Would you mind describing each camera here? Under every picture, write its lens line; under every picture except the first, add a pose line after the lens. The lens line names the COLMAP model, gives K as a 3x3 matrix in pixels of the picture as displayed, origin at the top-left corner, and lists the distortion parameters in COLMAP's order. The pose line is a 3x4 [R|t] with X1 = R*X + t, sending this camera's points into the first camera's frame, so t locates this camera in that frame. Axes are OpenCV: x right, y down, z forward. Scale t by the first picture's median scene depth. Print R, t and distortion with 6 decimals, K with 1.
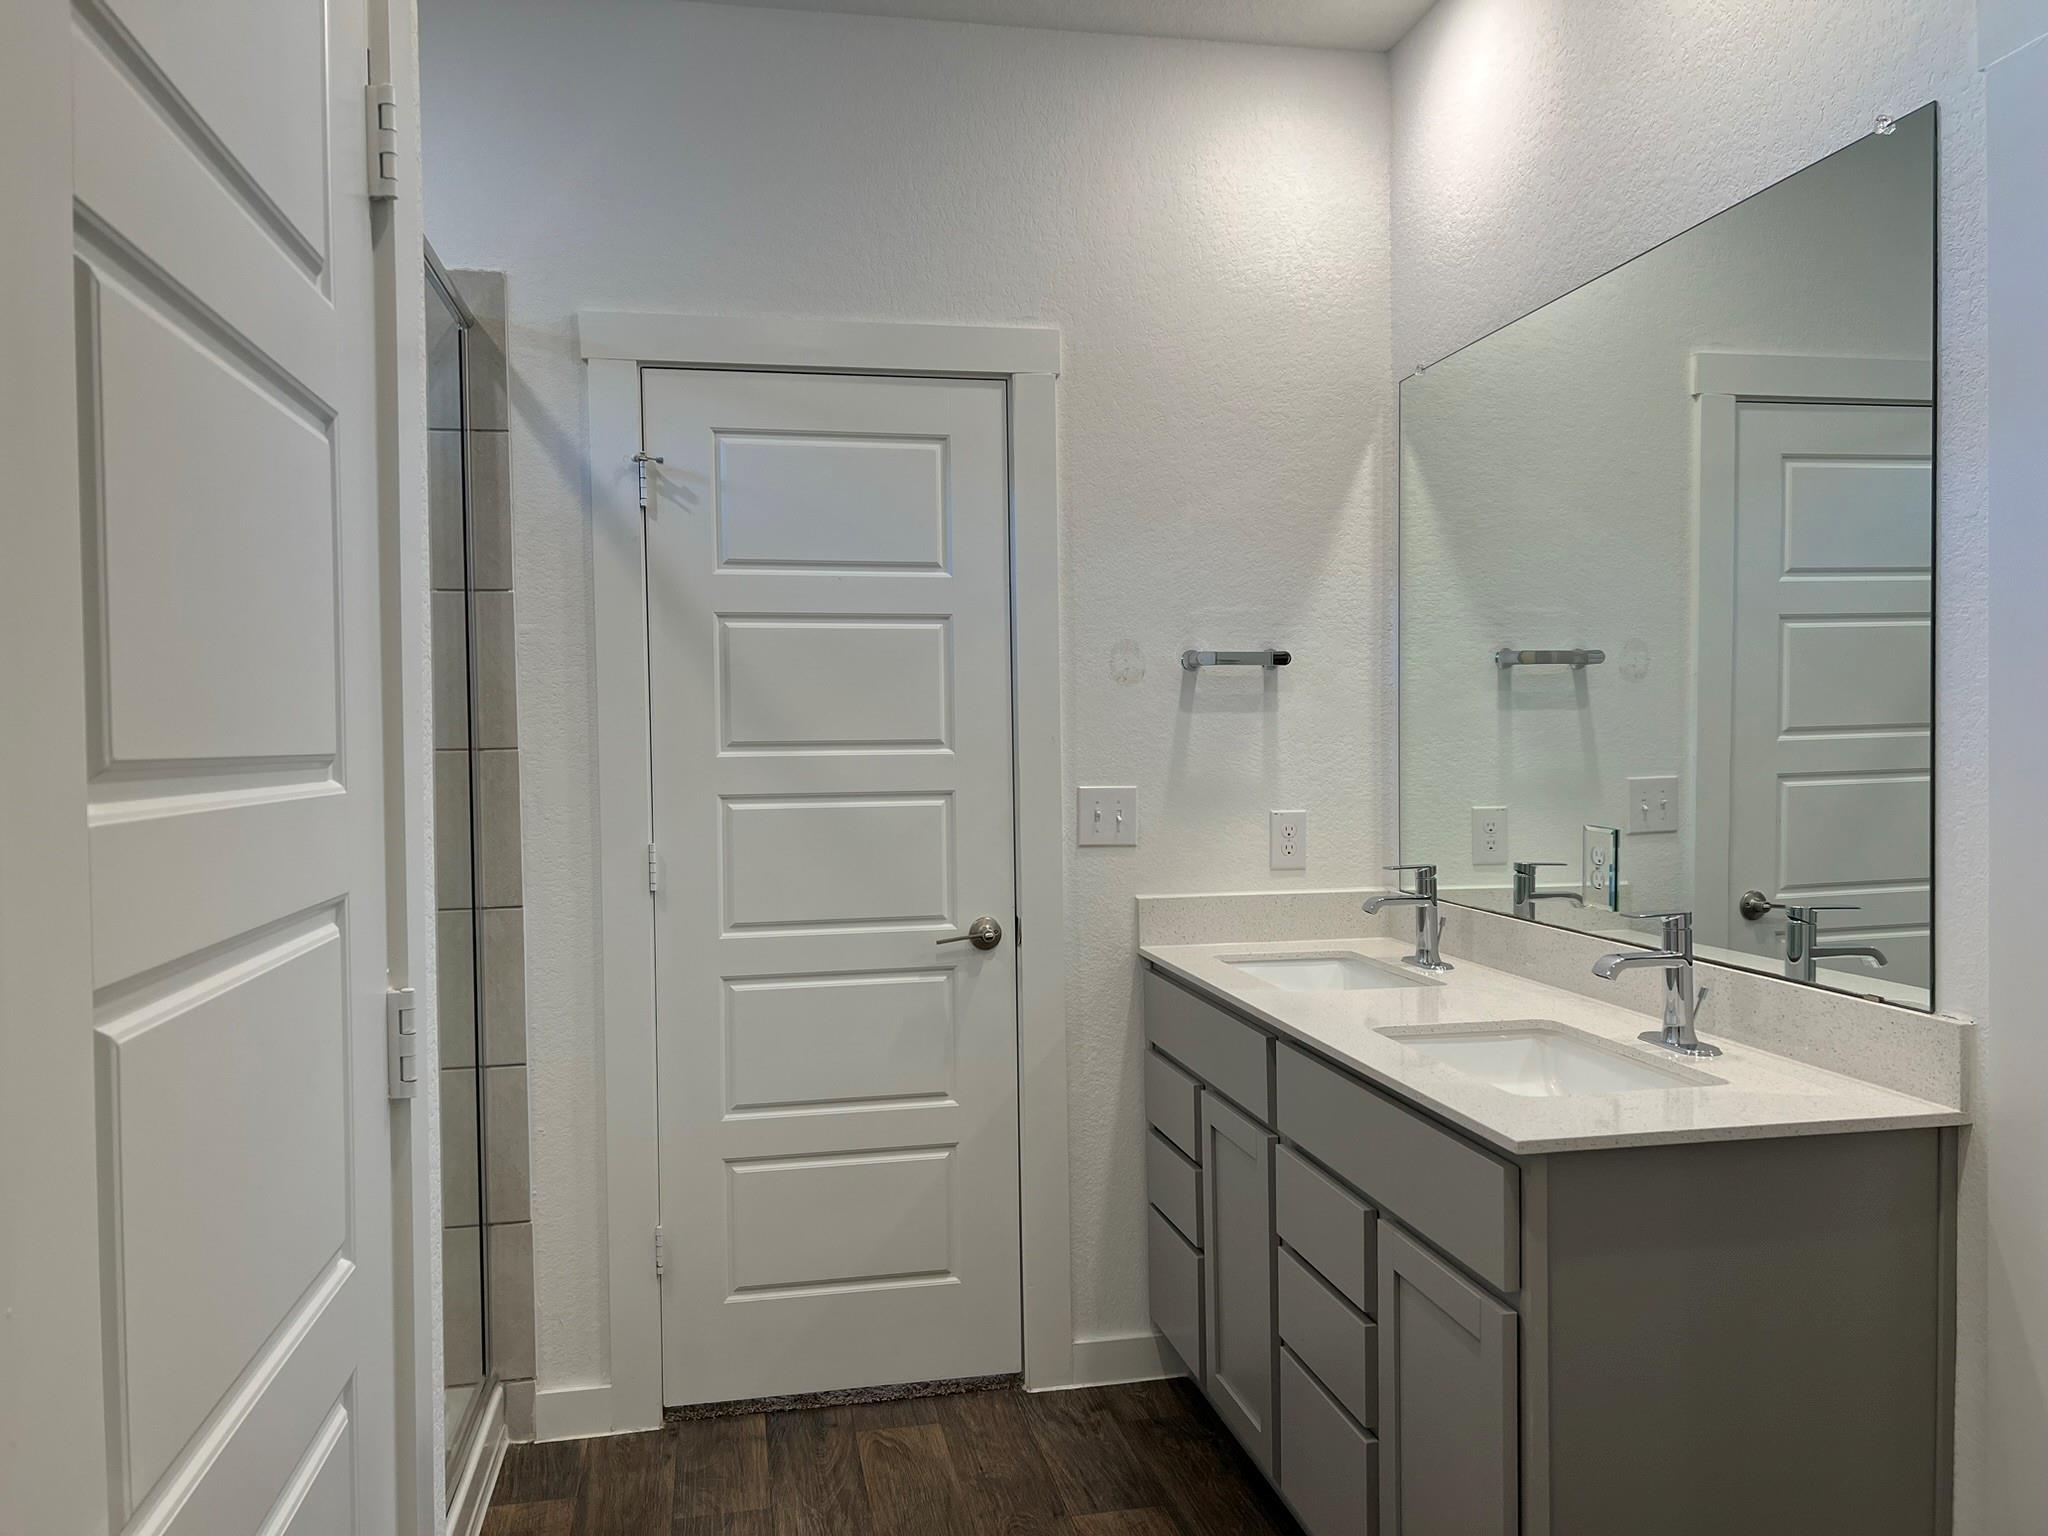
lens RADIAL K [[1537.8, 0, 1038.4], [0, 1537.8, 771.3], [0, 0, 1]] dist [0.075497, -0.086323]
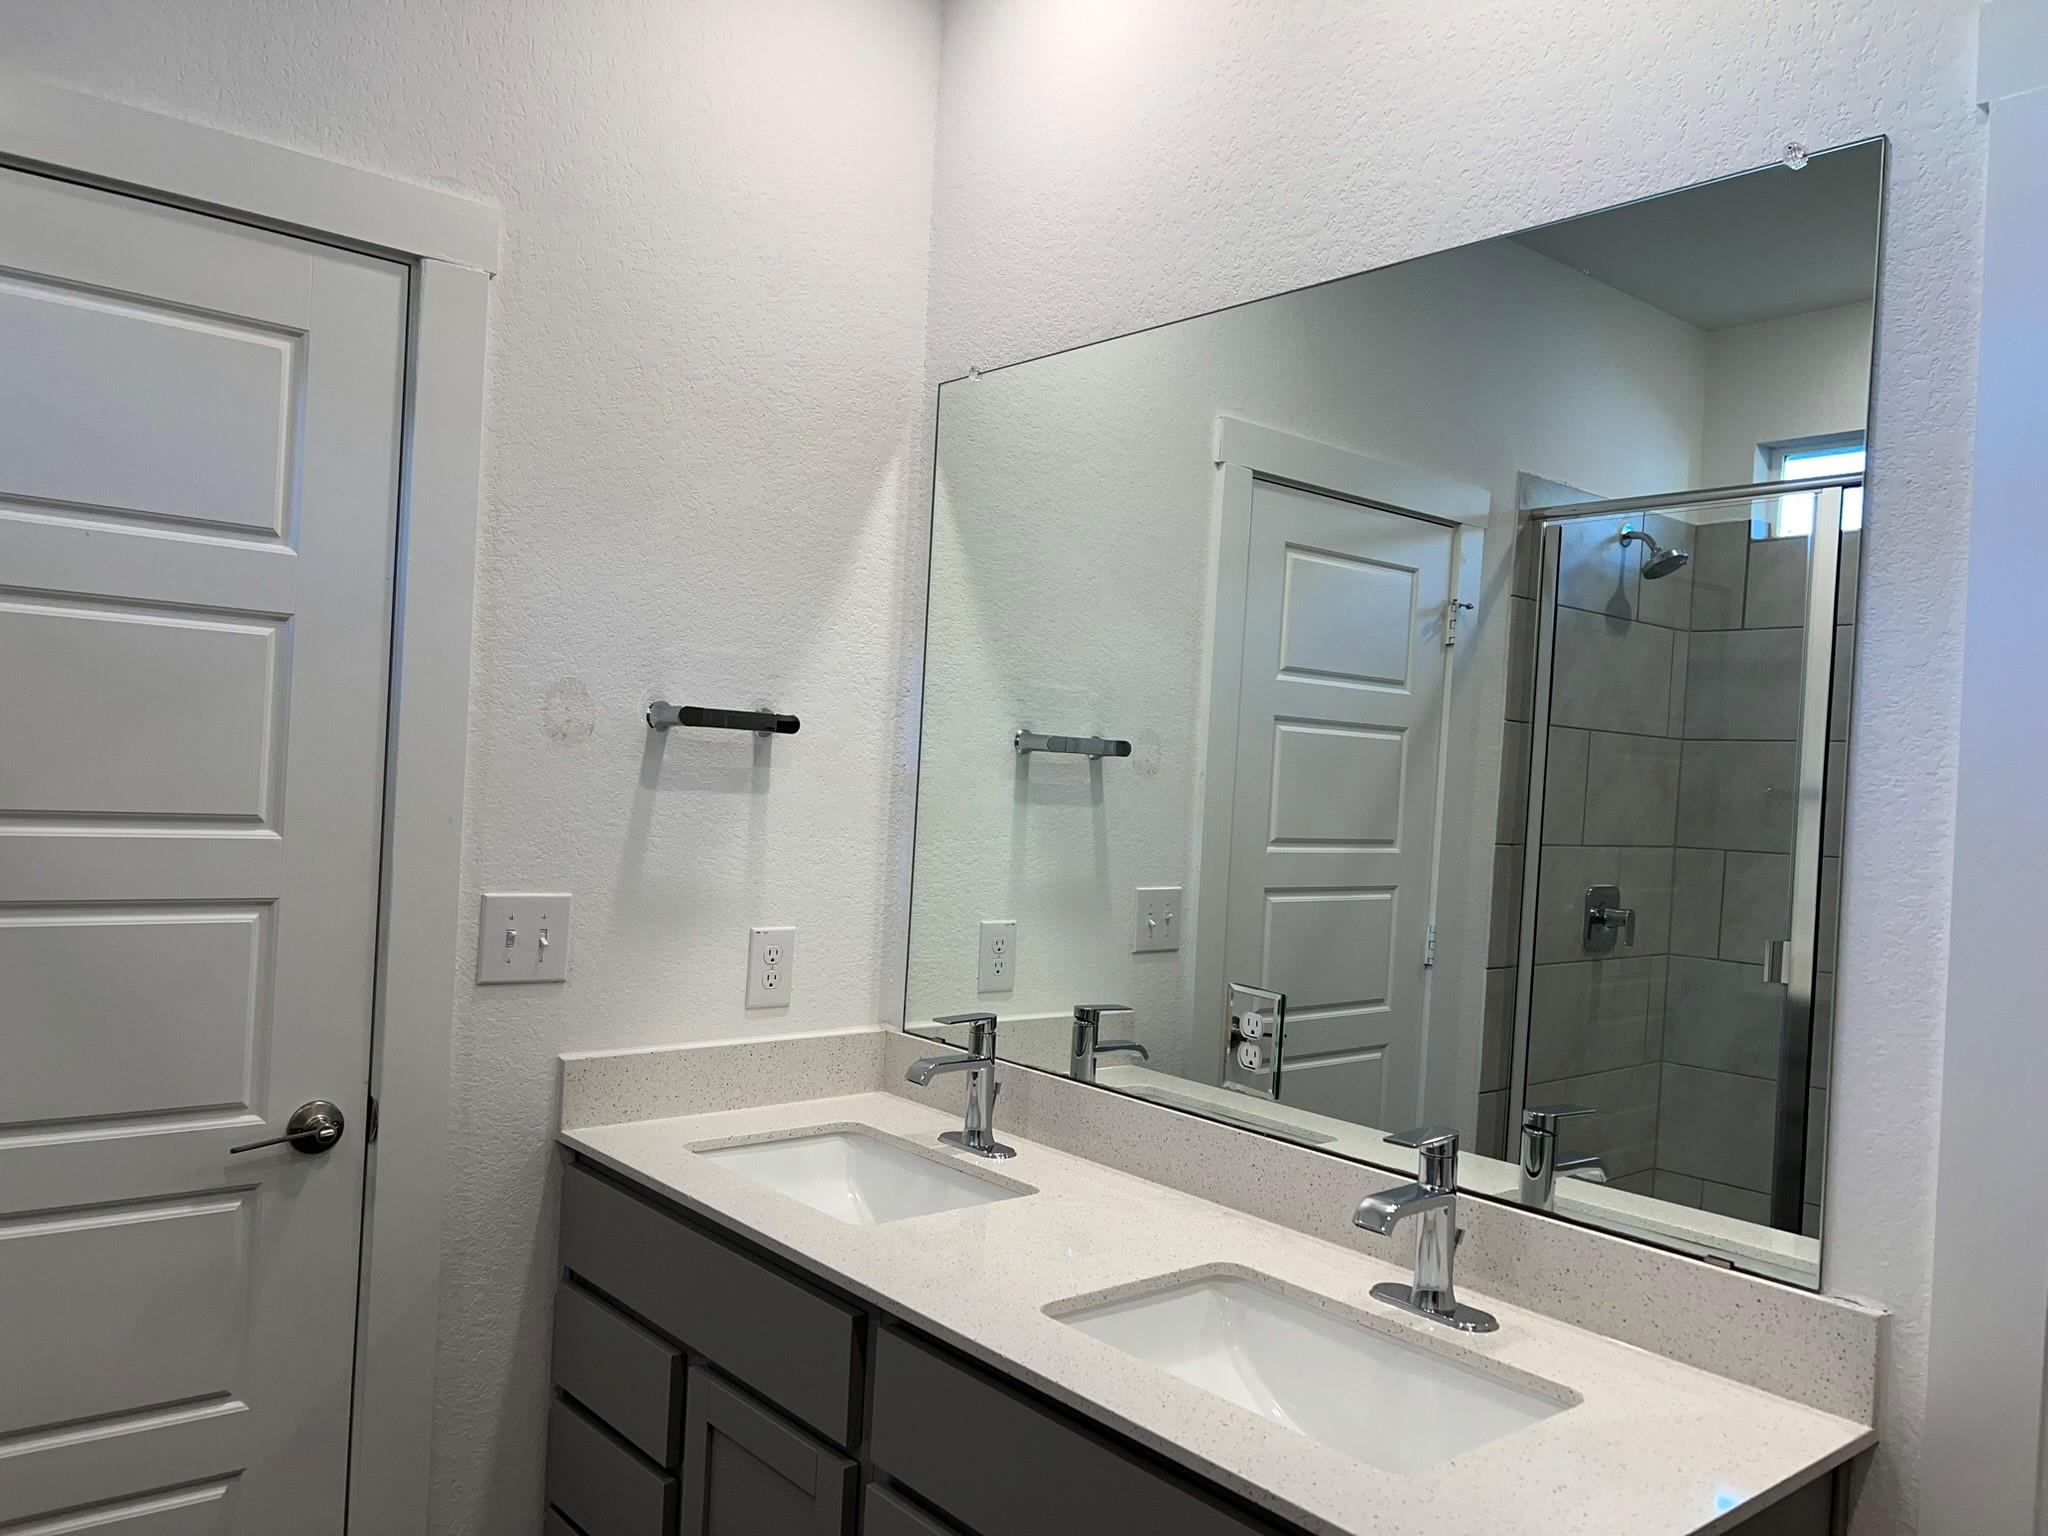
lens RADIAL K [[1537.8, 0, 1032.0], [0, 1537.8, 756.0], [0, 0, 1]] dist [0.075497, -0.086323]
pose [[0.864985, 0.064920, 0.497580, -0.106518], [-0.055104, 0.997888, -0.034403, -0.039168], [-0.498763, 0.002339, 0.866735, 0.301256]]
